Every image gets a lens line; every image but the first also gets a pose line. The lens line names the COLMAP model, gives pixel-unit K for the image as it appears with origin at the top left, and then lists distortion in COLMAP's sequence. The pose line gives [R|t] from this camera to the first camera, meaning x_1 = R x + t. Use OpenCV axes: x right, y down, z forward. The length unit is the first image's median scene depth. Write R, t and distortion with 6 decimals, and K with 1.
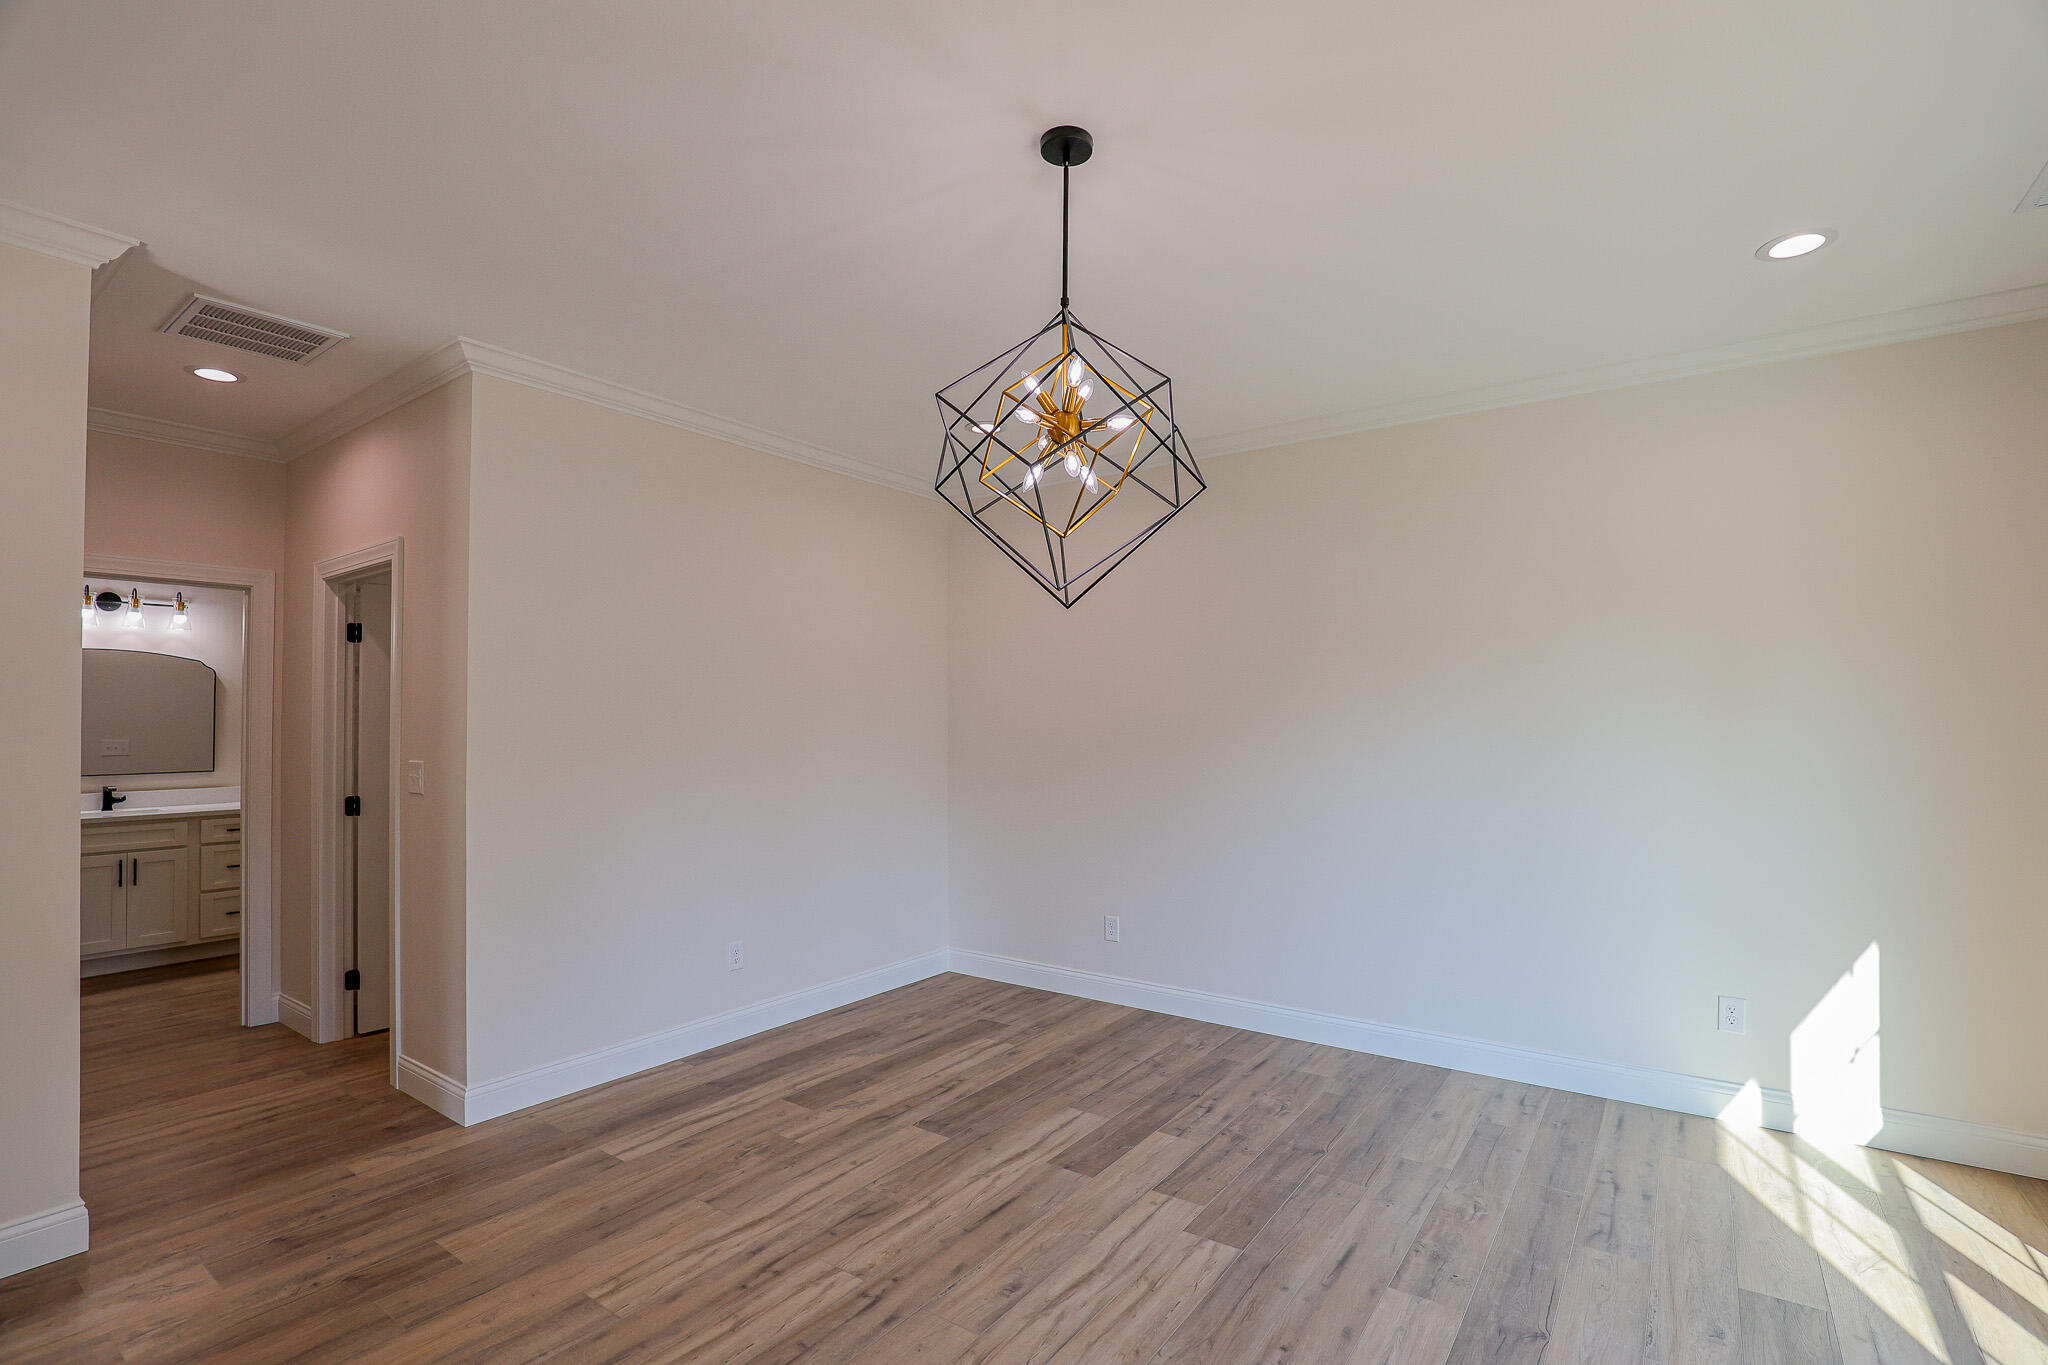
lens RADIAL K [[944.6, 0, 999.3], [0, 944.6, 694.7], [0, 0, 1]] dist [-0.028232, 0.003649]
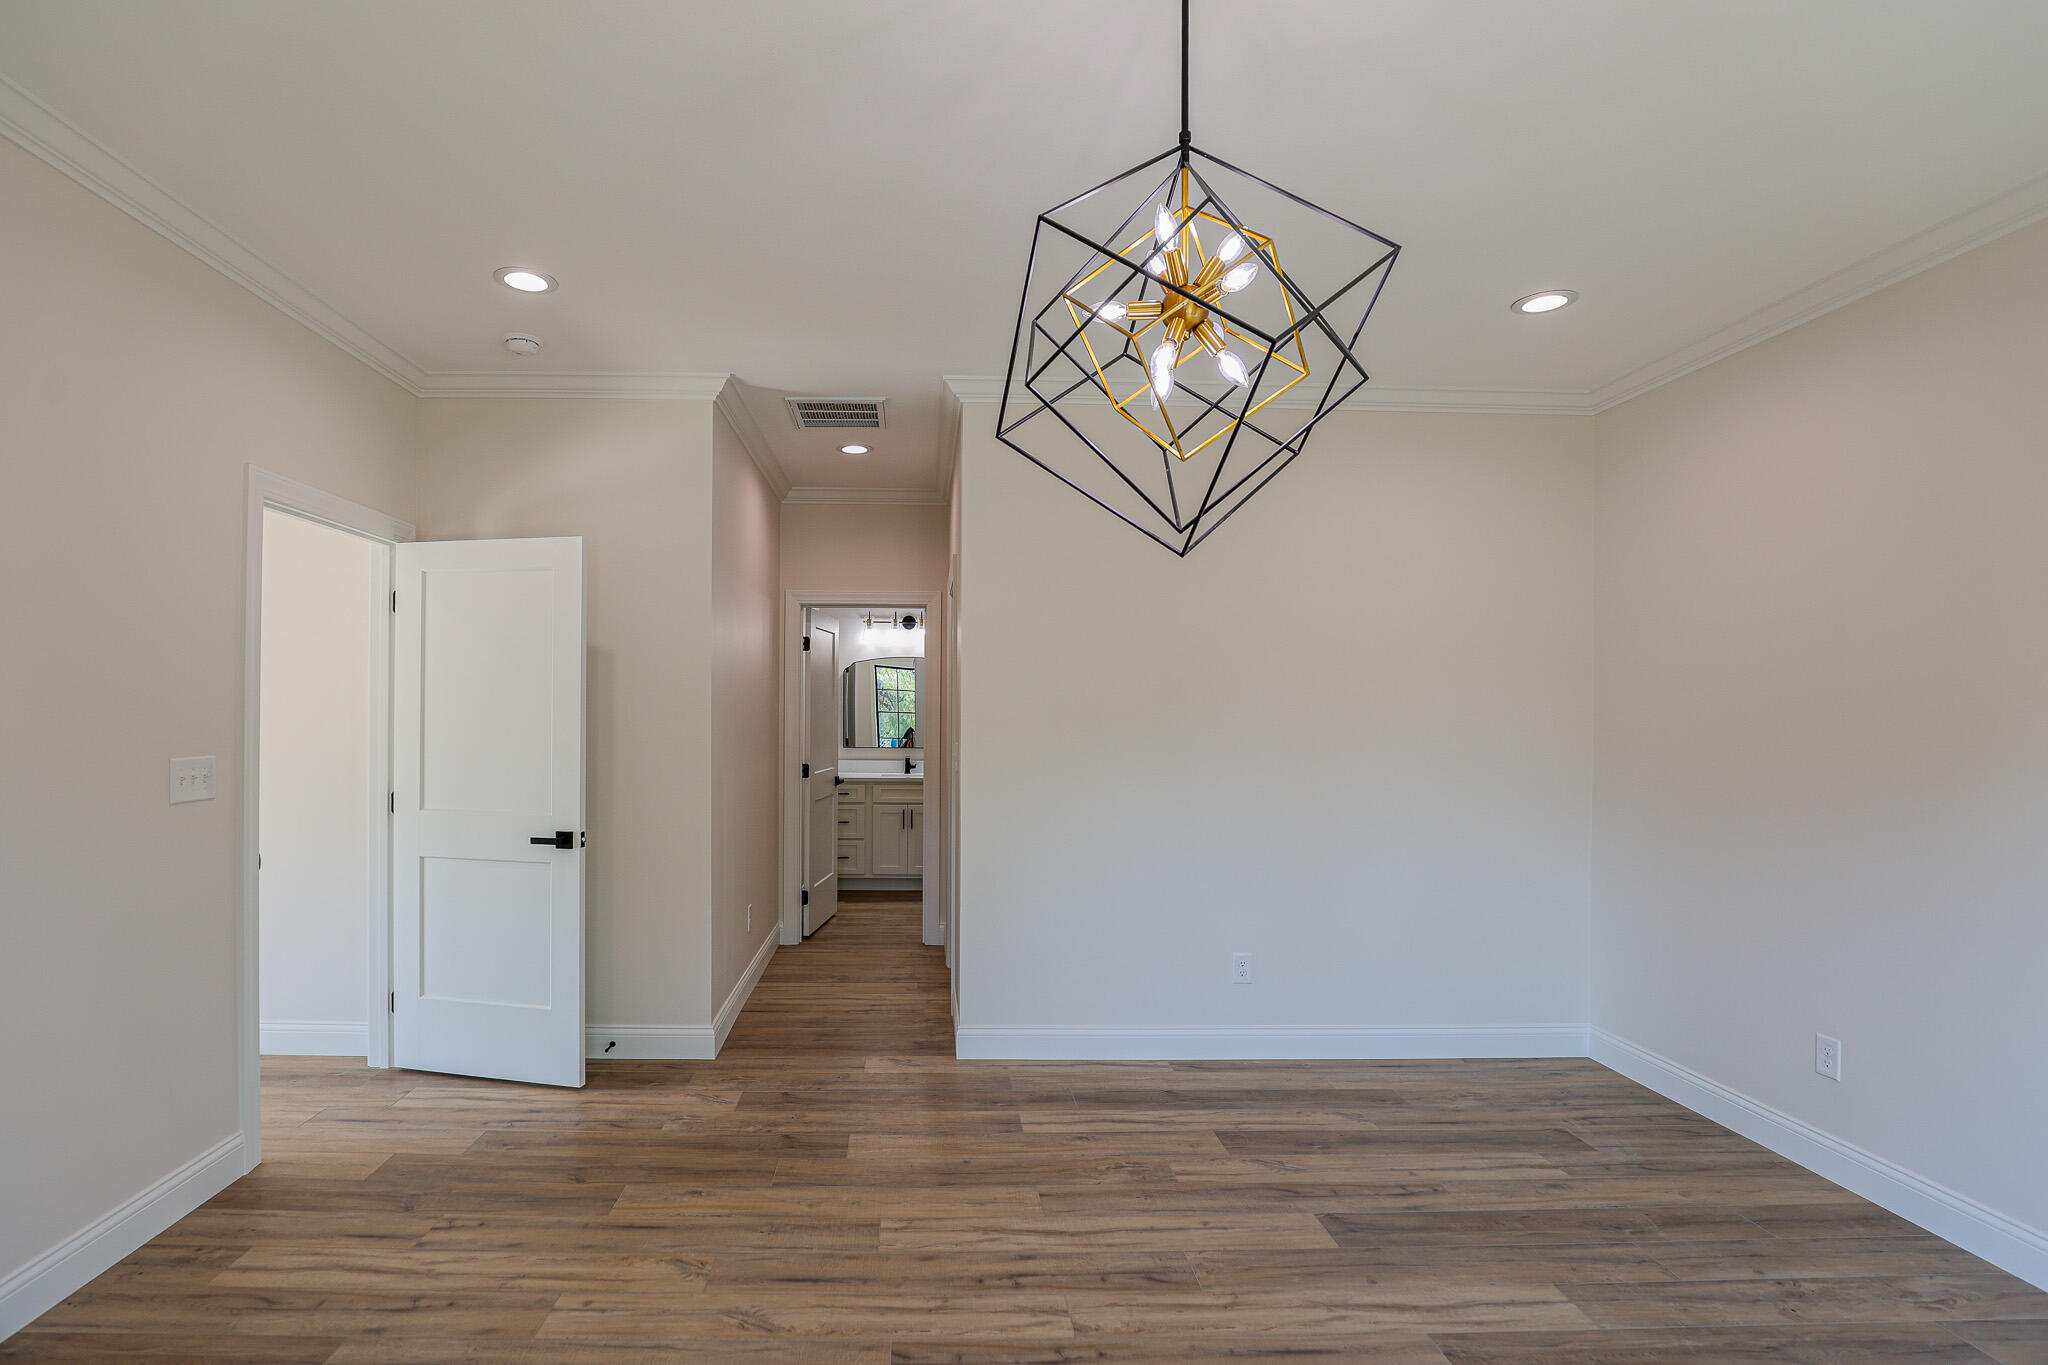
lens RADIAL K [[962.9, 0, 944.7], [0, 962.9, 725.4], [0, 0, 1]] dist [-0.035694, 0.008085]
pose [[0.617448, 0.020376, -0.786348, 0.354347], [0.011388, 0.999328, 0.034837, 0.004590], [0.786529, -0.030465, 0.616801, 0.261649]]
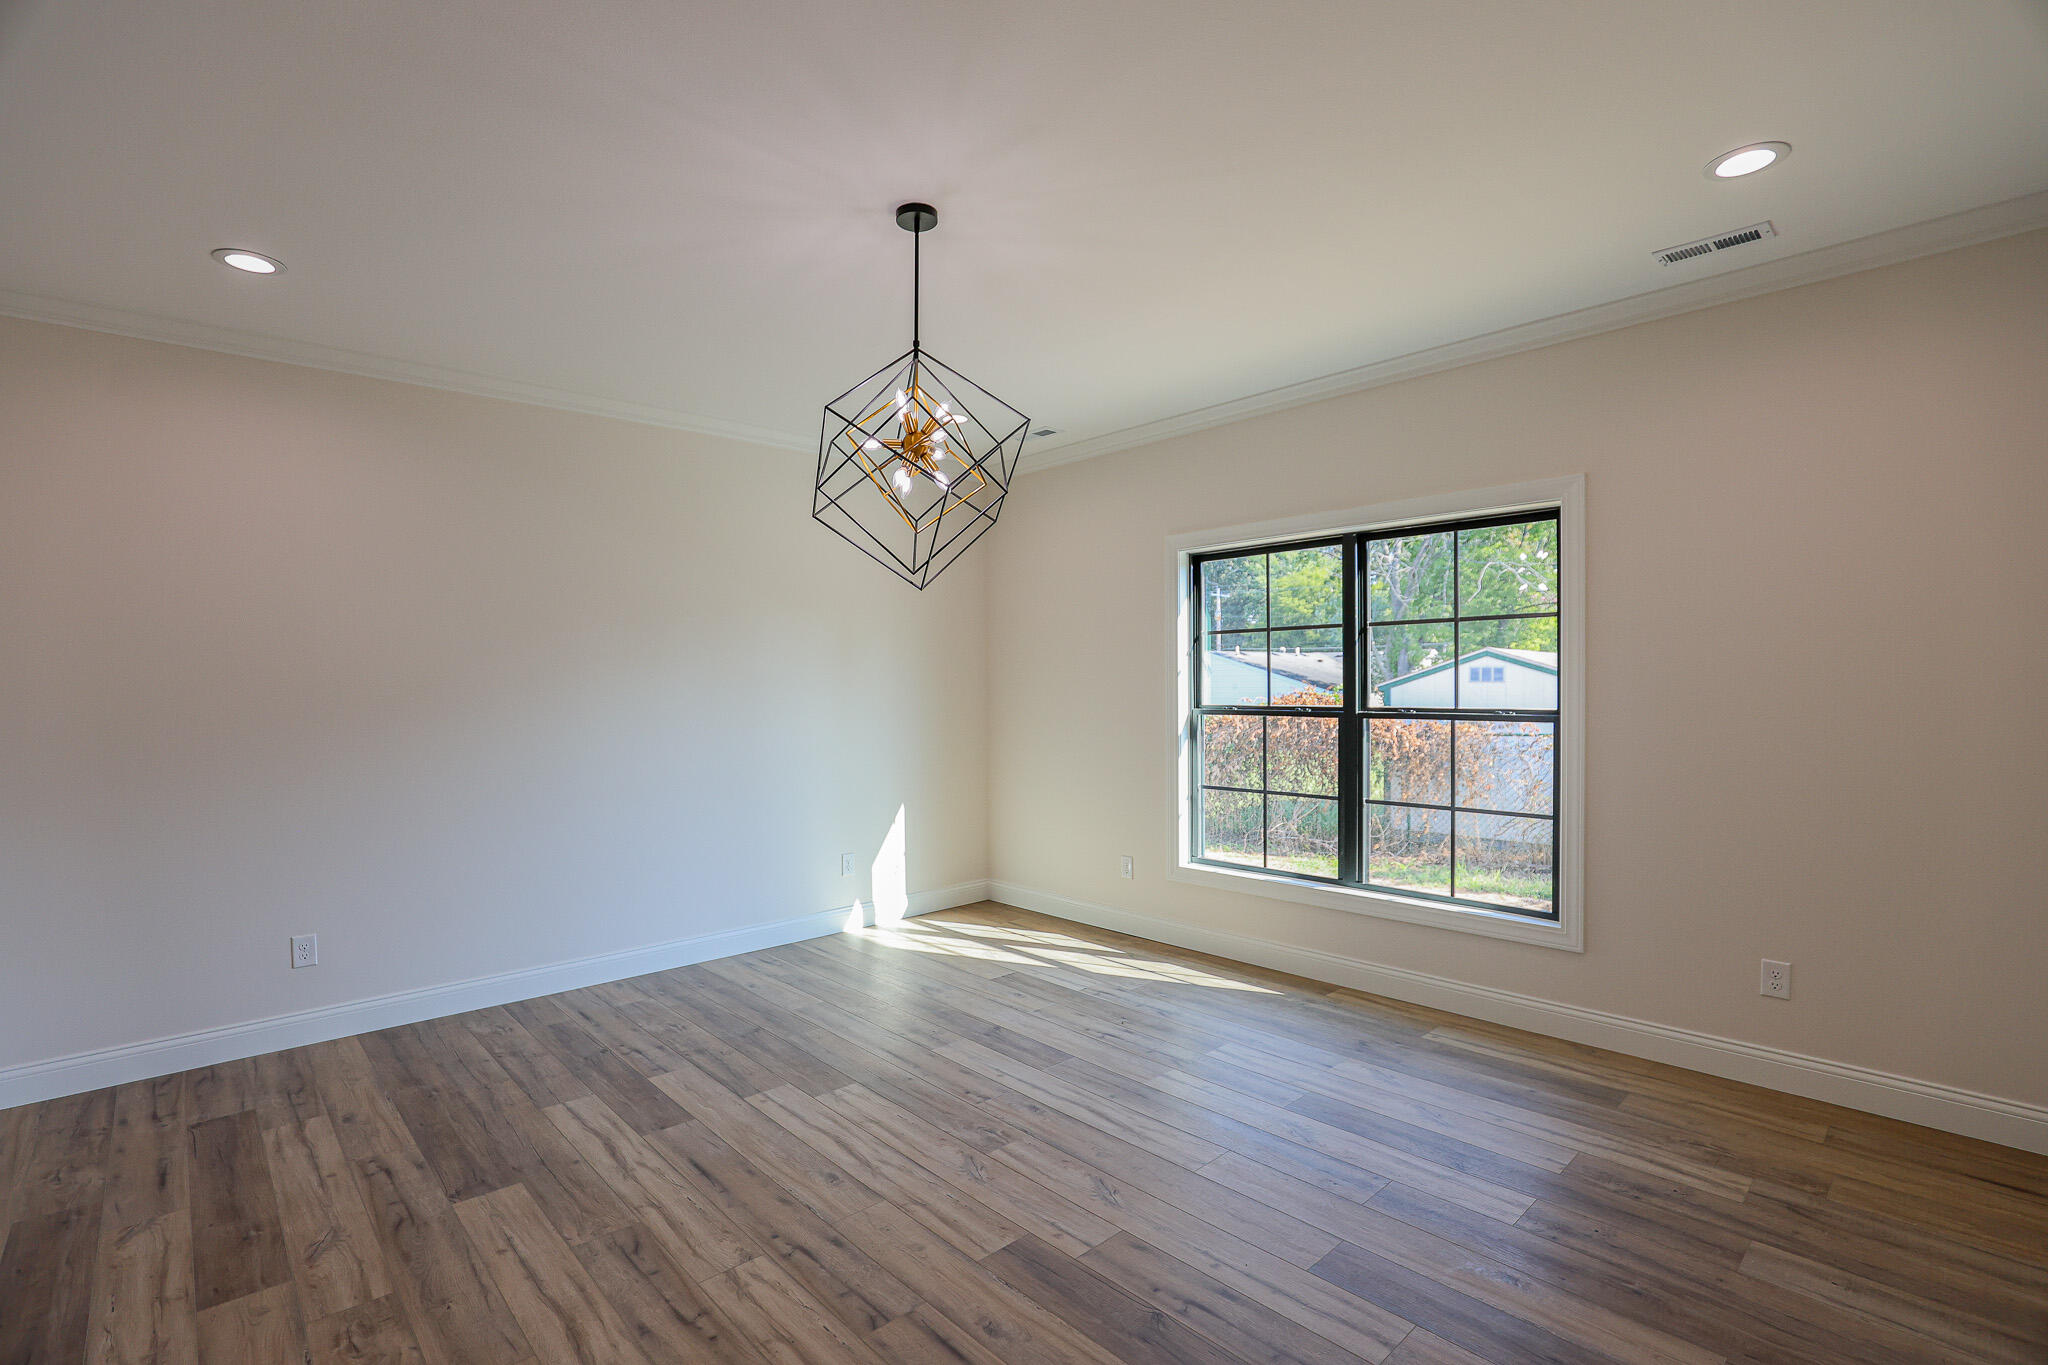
lens RADIAL K [[944.6, 0, 999.4], [0, 944.6, 688.9], [0, 0, 1]] dist [-0.028232, 0.003649]
pose [[0.211215, -0.010362, 0.977385, -0.755257], [-0.013632, 0.999815, 0.013546, 0.019457], [-0.977345, -0.016184, 0.211035, 0.416024]]
